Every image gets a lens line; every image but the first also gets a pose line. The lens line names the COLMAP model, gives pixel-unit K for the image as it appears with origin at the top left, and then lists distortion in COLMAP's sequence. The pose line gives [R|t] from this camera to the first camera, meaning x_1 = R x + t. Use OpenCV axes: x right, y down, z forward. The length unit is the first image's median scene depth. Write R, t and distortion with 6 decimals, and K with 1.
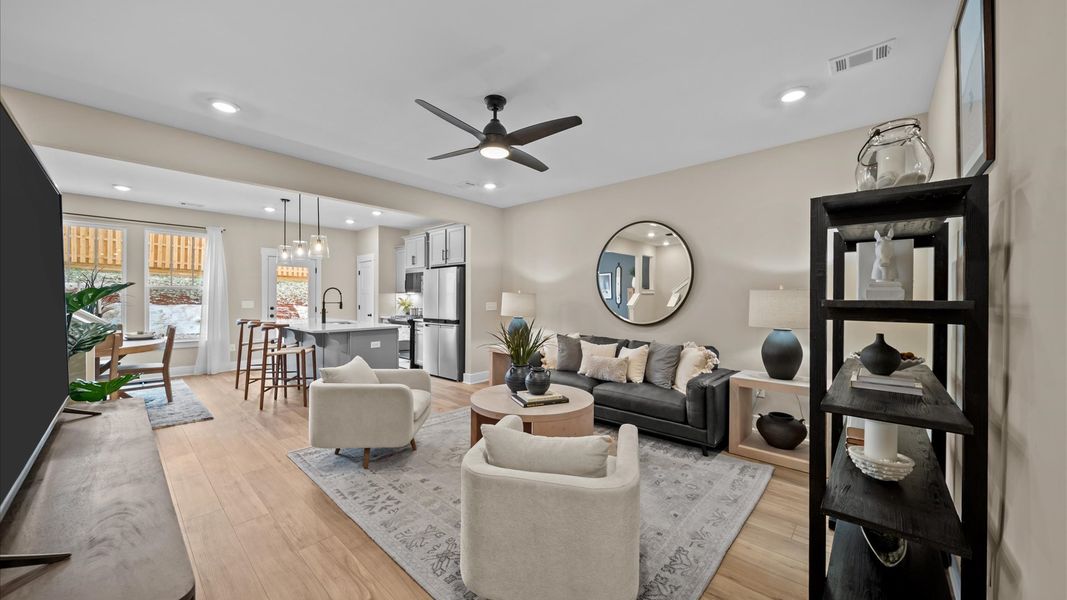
lens RADIAL K [[379.8, 0, 533.5], [0, 379.8, 300.0], [0, 0, 1]] dist [-0.000714, -0.000011]
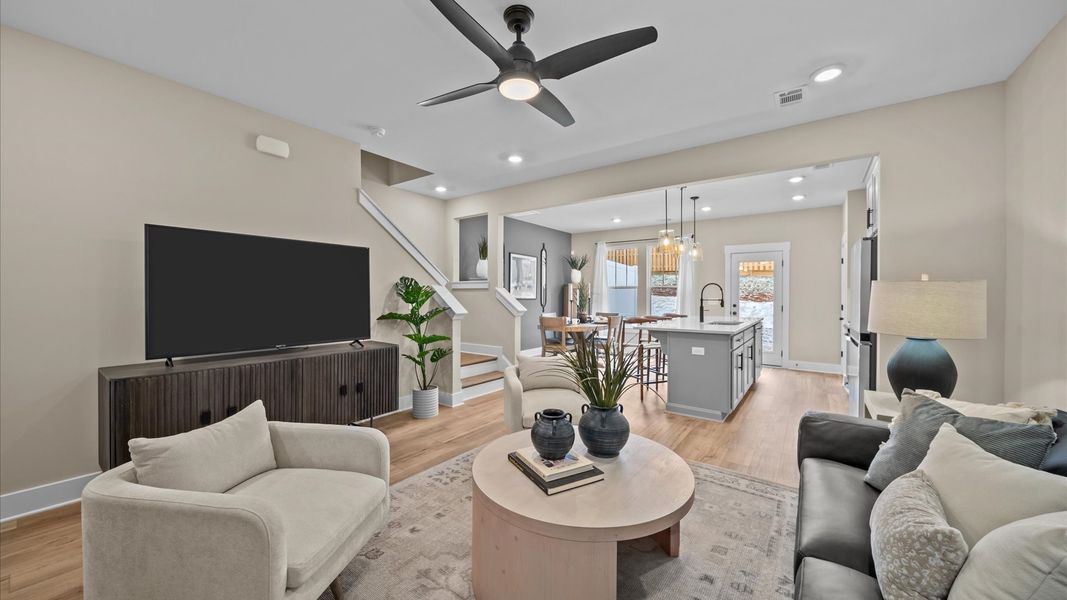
lens RADIAL K [[379.8, 0, 533.5], [0, 379.8, 300.0], [0, 0, 1]] dist [-0.000714, -0.000011]
pose [[0.096550, 0.008444, -0.995292, 0.599092], [-0.004303, 0.999958, 0.008066, 0.003839], [0.995319, 0.003504, 0.096583, 0.935908]]
